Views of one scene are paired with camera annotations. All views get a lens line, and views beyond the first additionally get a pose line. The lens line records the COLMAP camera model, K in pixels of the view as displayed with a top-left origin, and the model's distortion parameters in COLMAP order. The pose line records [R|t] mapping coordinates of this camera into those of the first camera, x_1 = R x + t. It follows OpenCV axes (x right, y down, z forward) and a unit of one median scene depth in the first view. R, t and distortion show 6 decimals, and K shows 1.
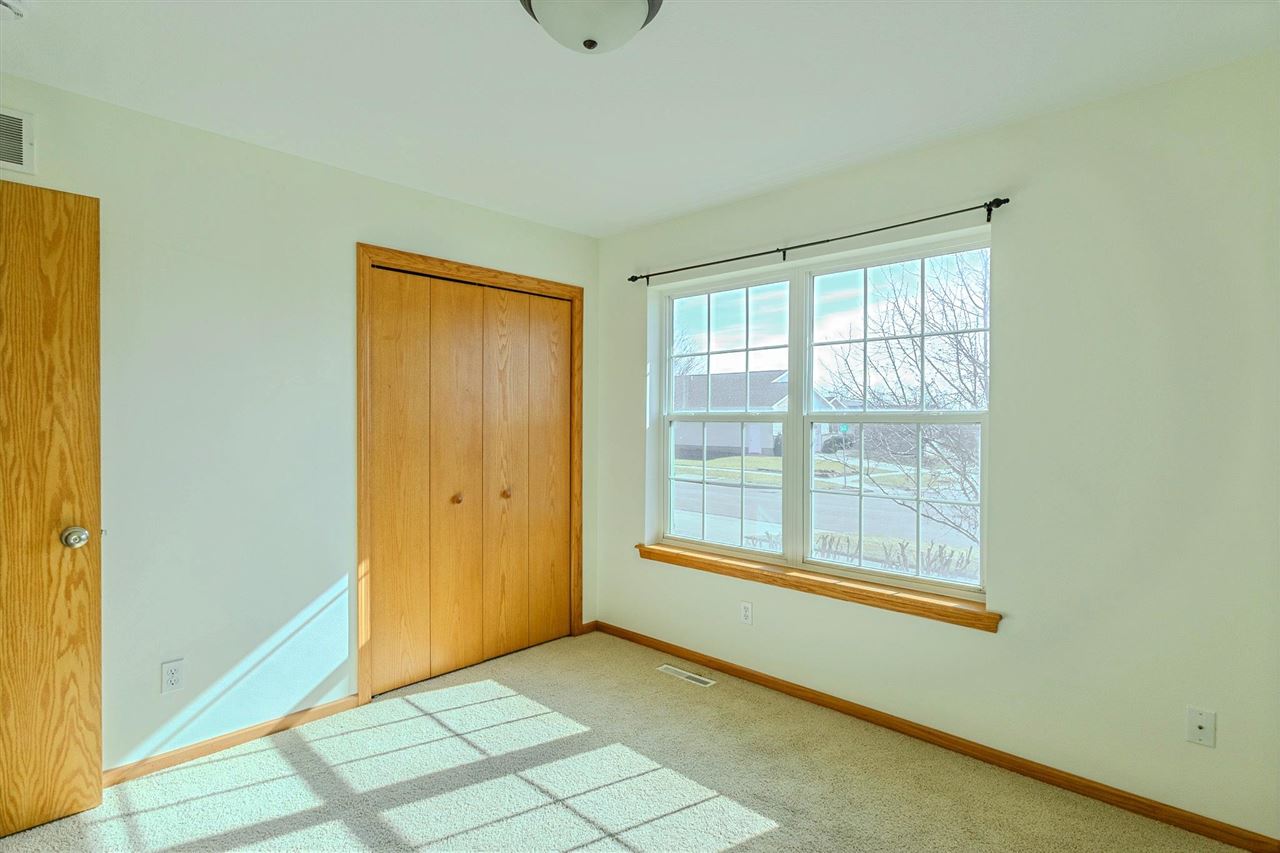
lens RADIAL K [[633.3, 0, 643.8], [0, 633.3, 421.7], [0, 0, 1]] dist [0.000139, -0.000249]
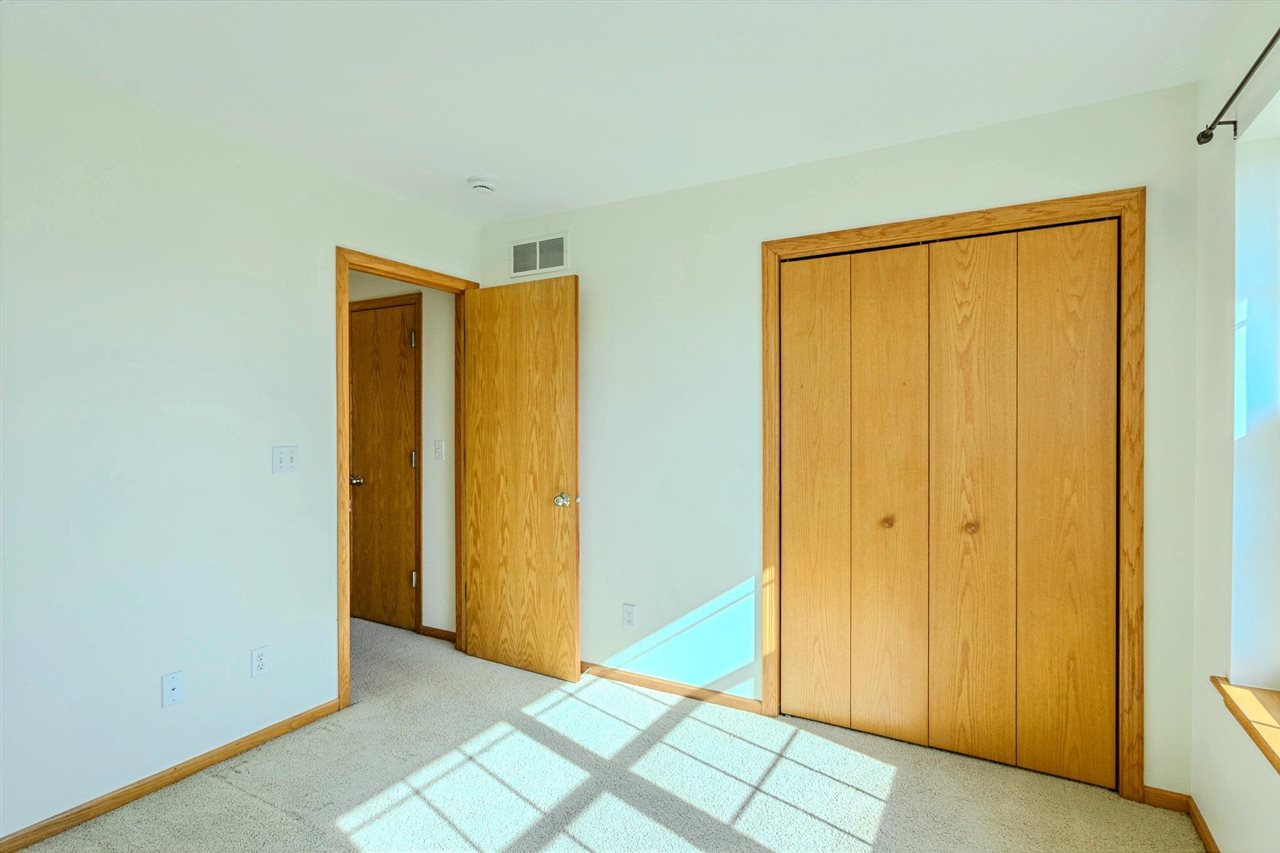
lens RADIAL K [[633.3, 0, 647.0], [0, 633.3, 424.4], [0, 0, 1]] dist [0.000139, -0.000249]
pose [[0.249016, -0.002184, -0.968497, 0.420954], [-0.001537, 0.999995, -0.002650, 0.002284], [0.968498, 0.002149, 0.249012, 0.536602]]
